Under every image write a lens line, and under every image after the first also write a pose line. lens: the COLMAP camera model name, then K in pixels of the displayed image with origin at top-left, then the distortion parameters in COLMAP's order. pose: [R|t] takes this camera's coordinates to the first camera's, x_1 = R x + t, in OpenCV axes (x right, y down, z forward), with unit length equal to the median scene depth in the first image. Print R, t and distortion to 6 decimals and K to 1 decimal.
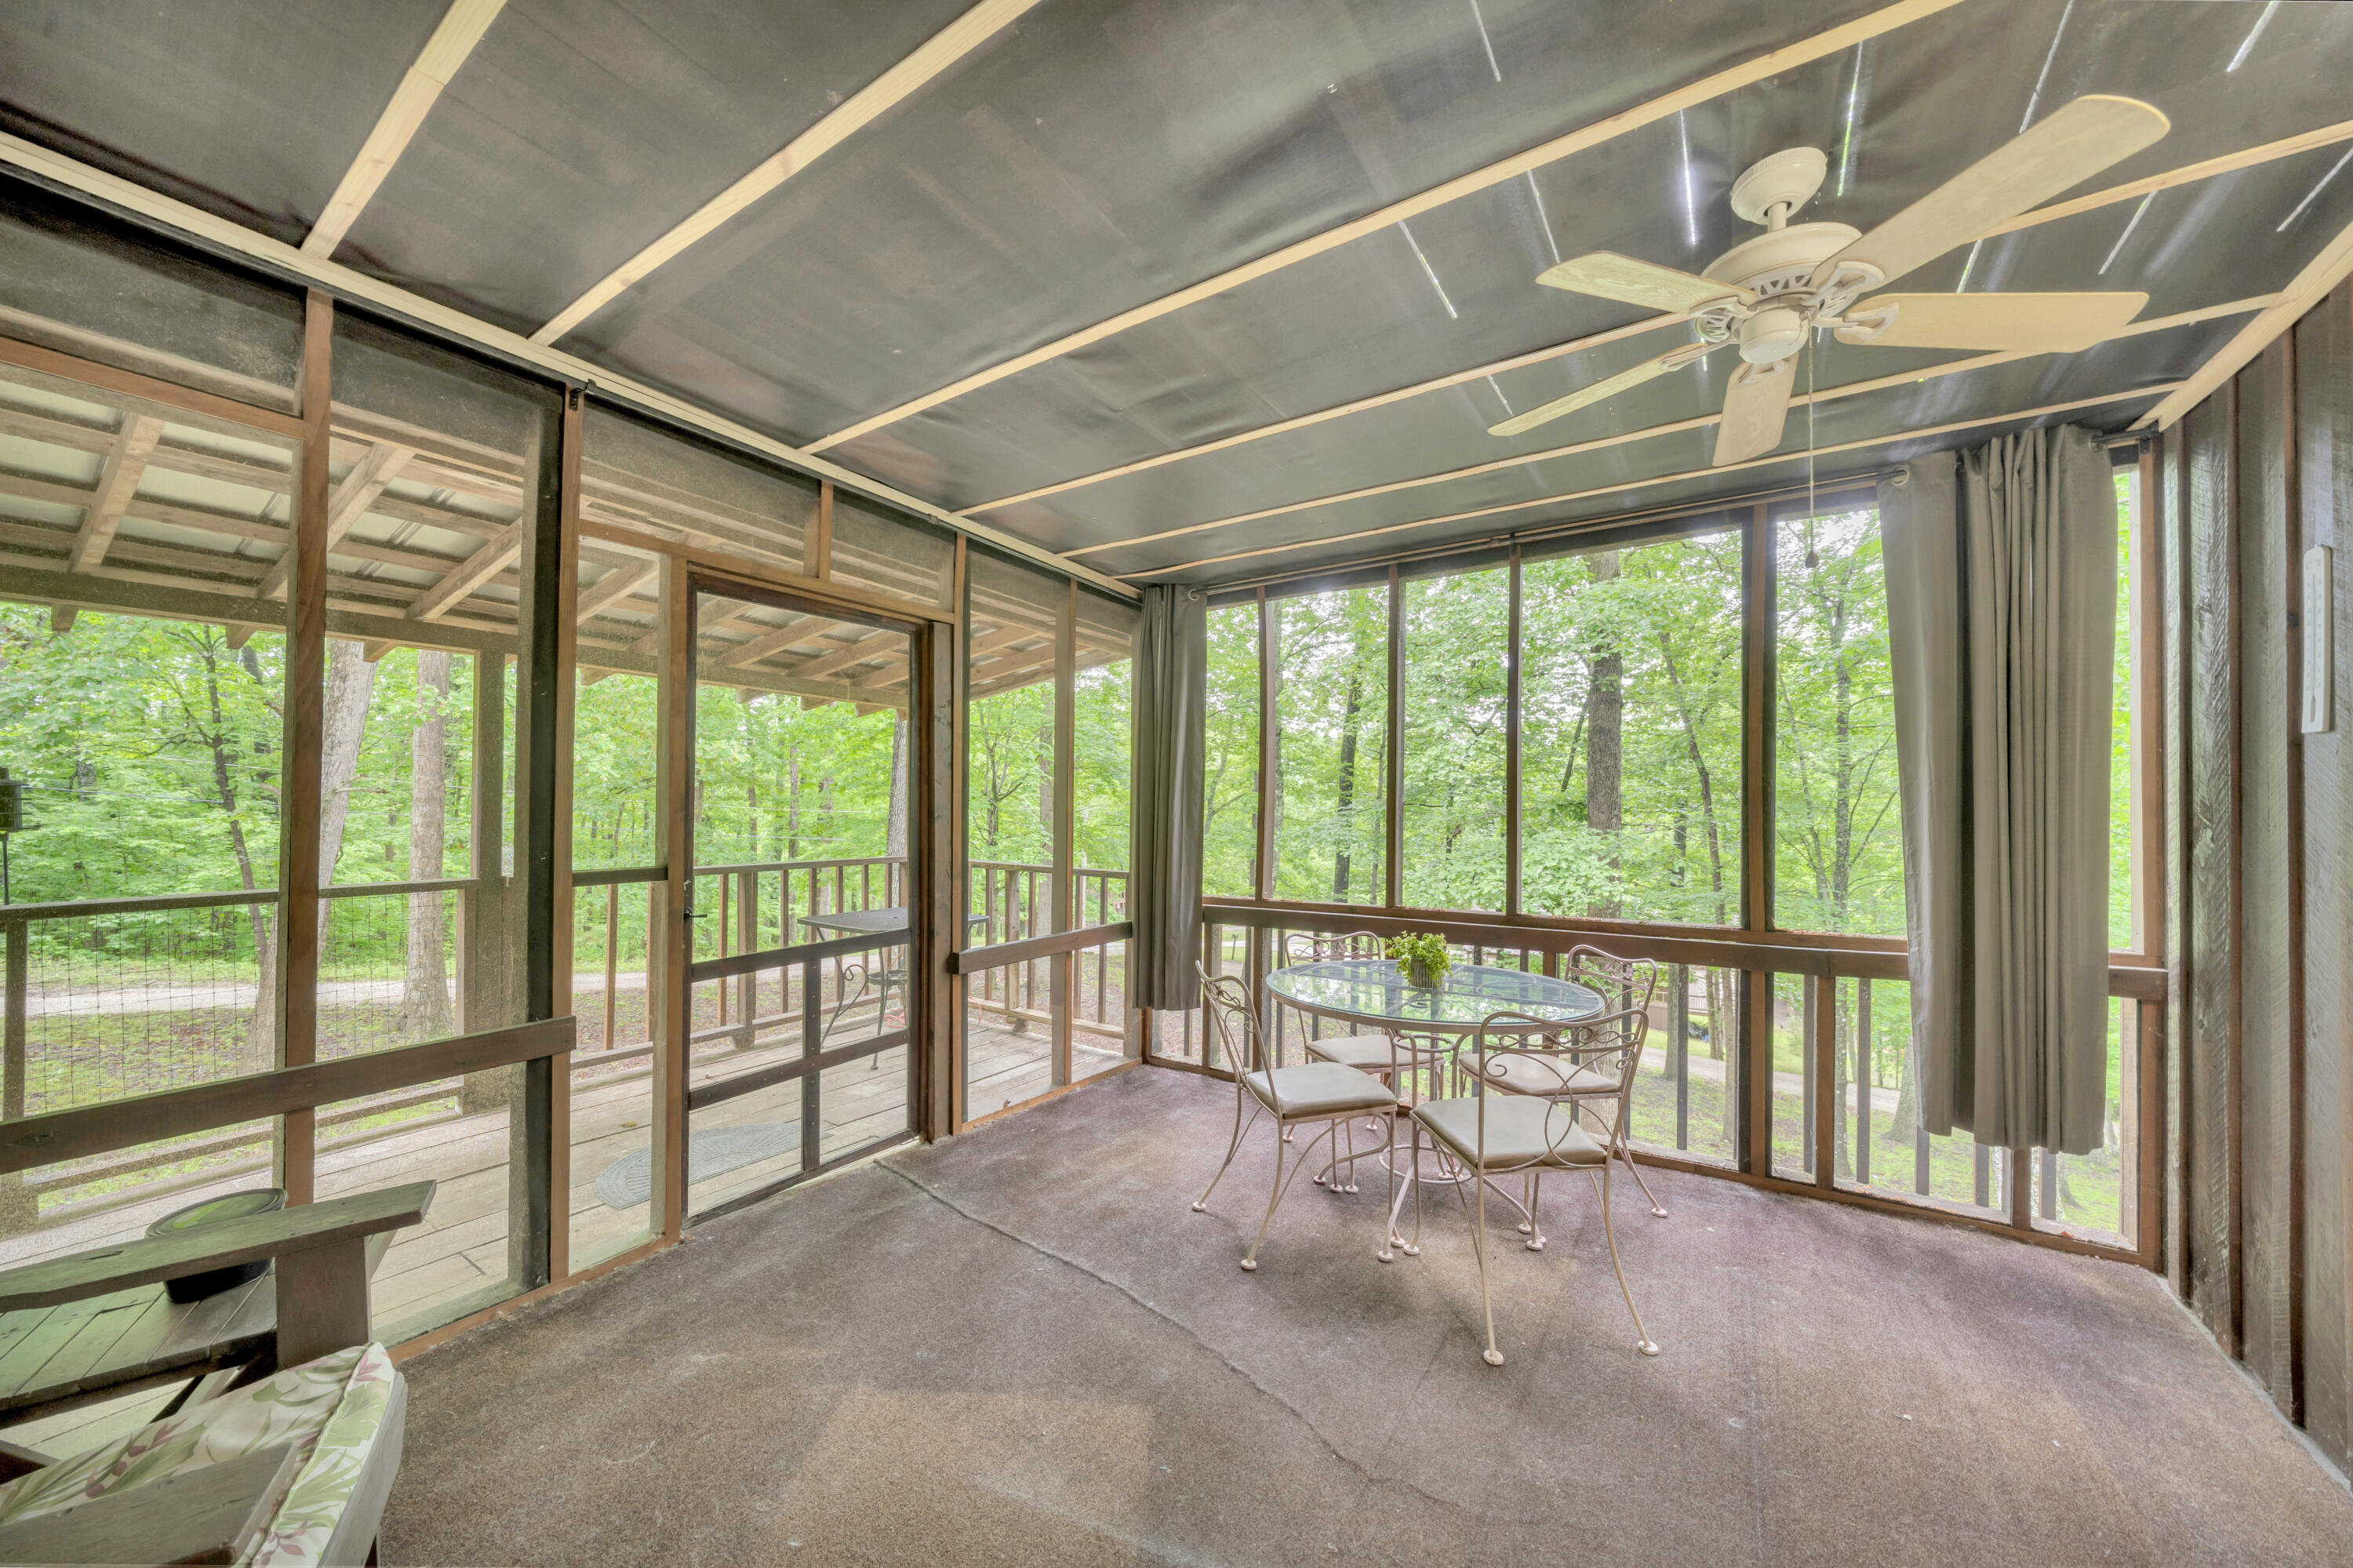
lens RADIAL K [[815.8, 0, 1180.2], [0, 815.8, 789.2], [0, 0, 1]] dist [-0.007763, -0.000232]
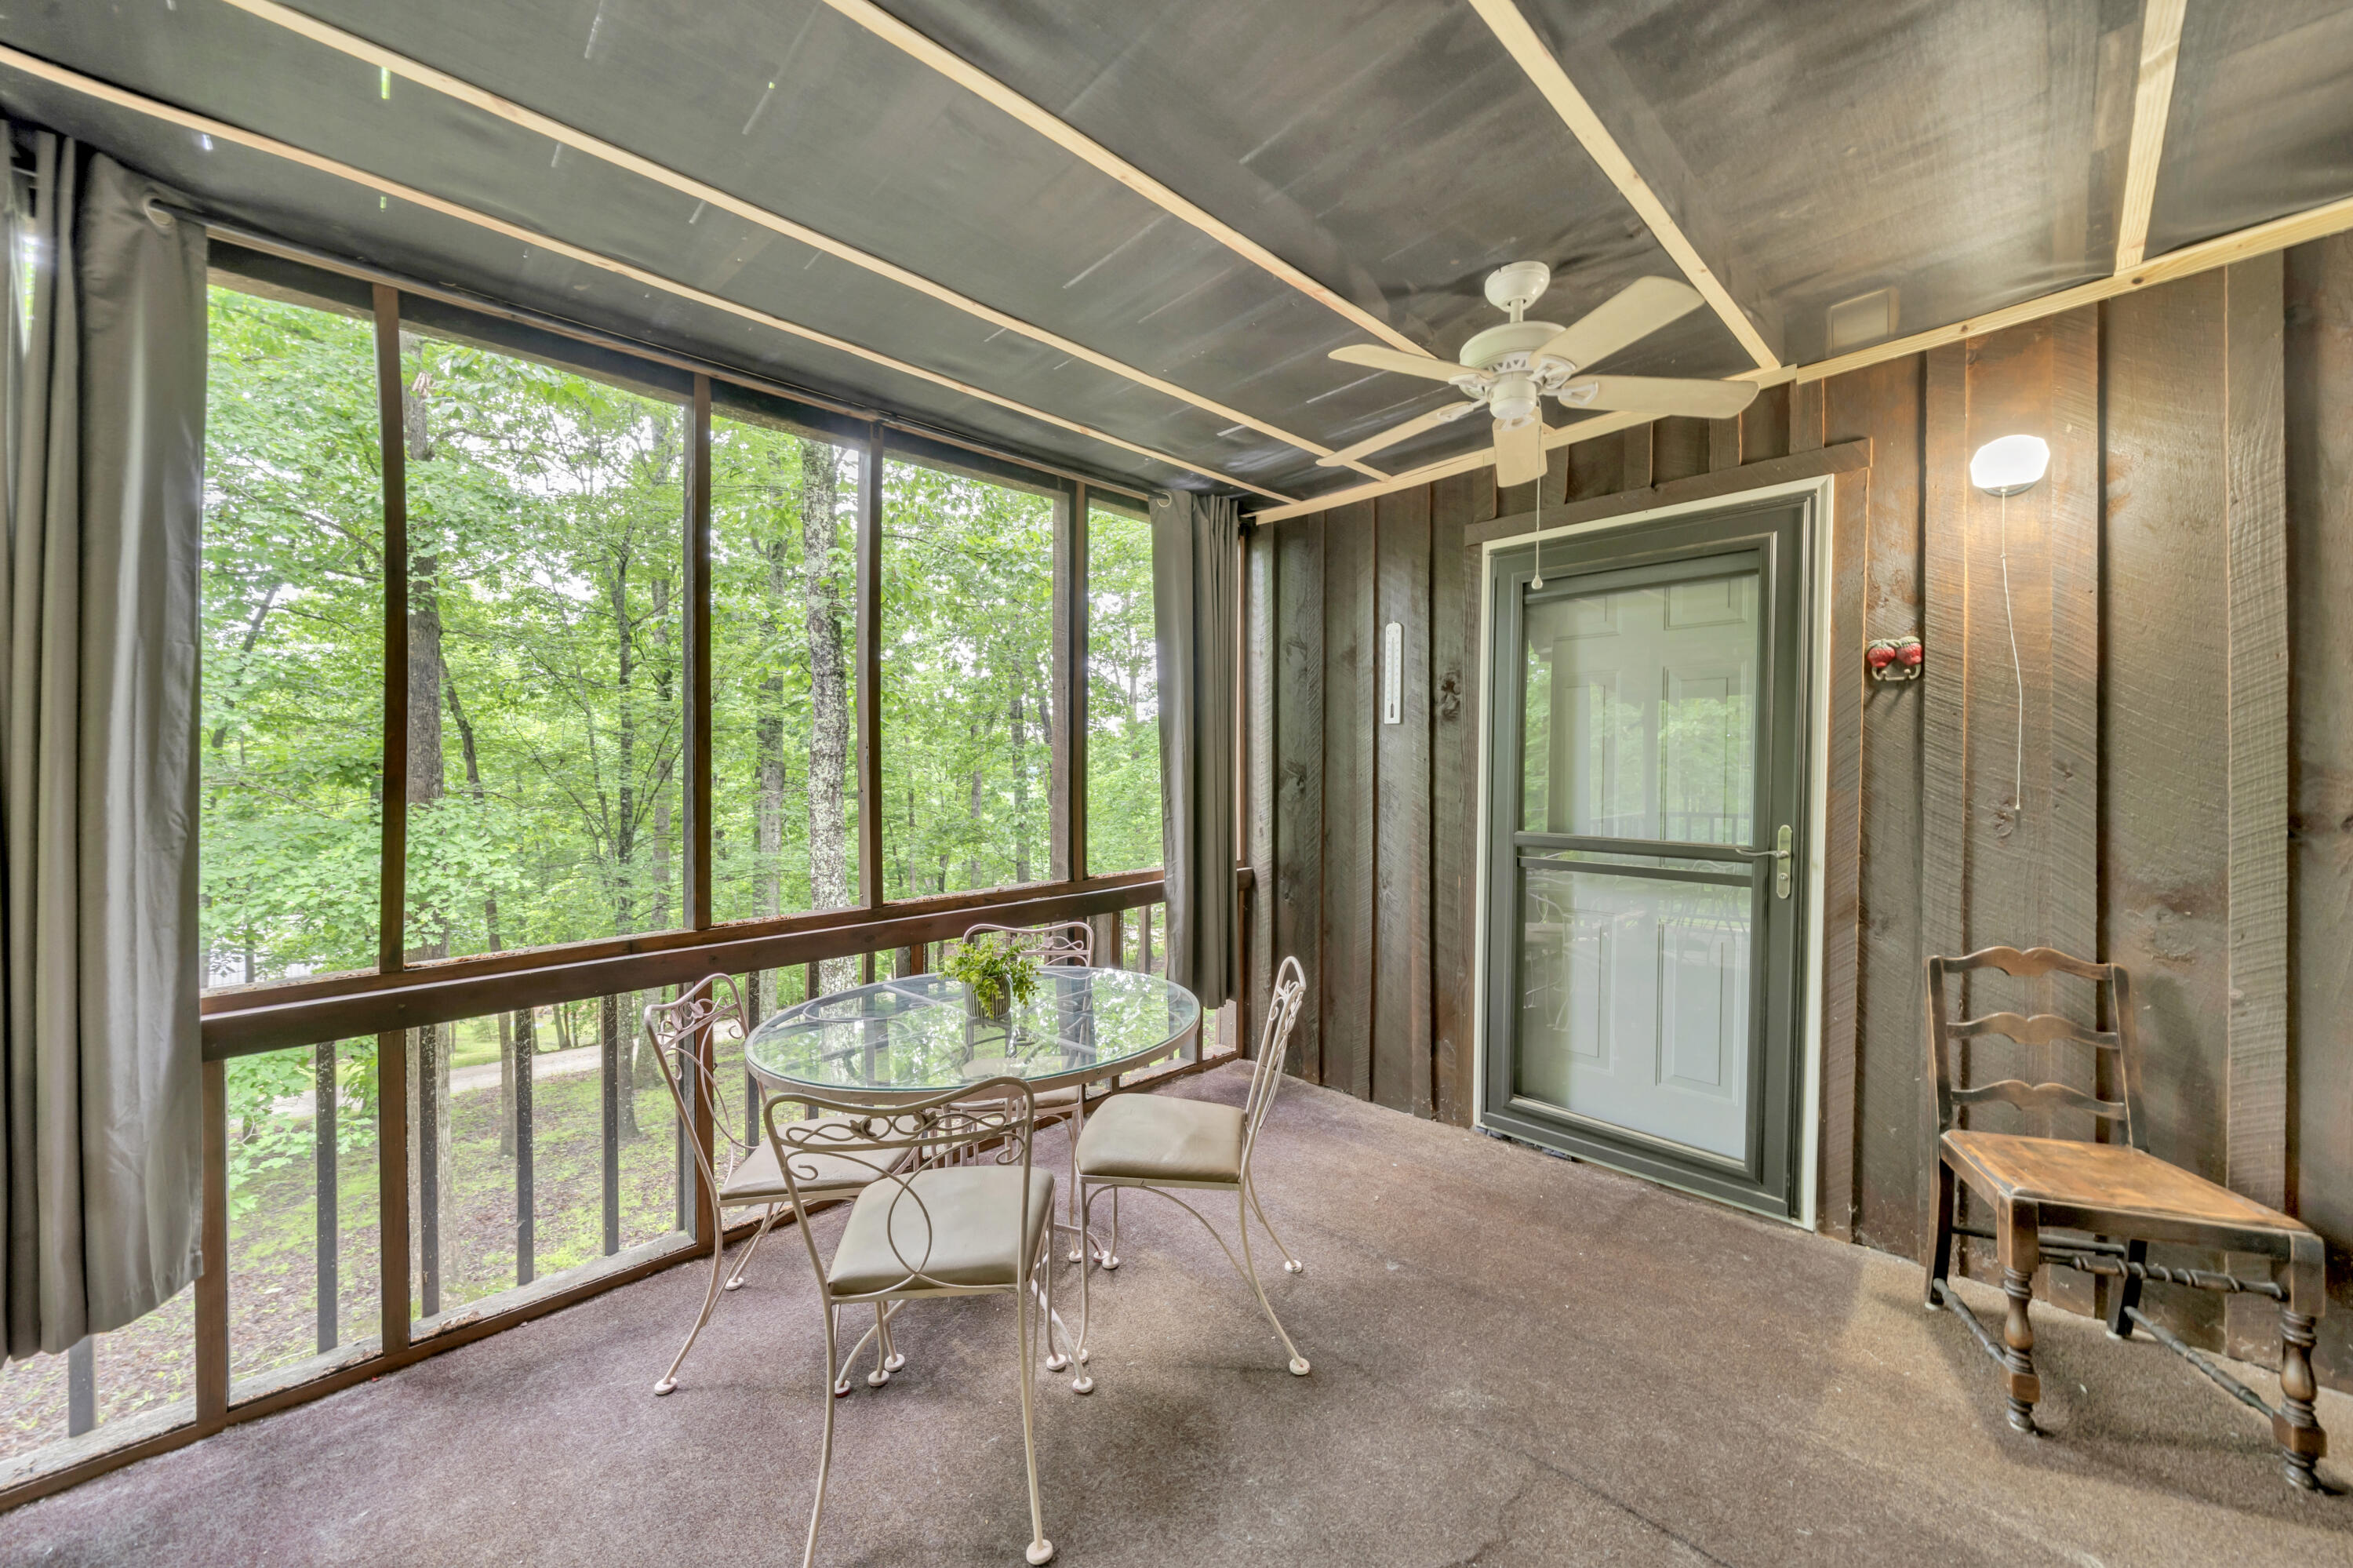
lens RADIAL K [[876.1, 0, 1175.9], [0, 876.1, 789.8], [0, 0, 1]] dist [-0.002269, -0.000267]
pose [[0.216183, -0.032561, 0.975810, -0.406590], [-0.014774, 0.999220, 0.036615, 0.009547], [-0.976241, -0.022332, 0.215533, 0.649684]]
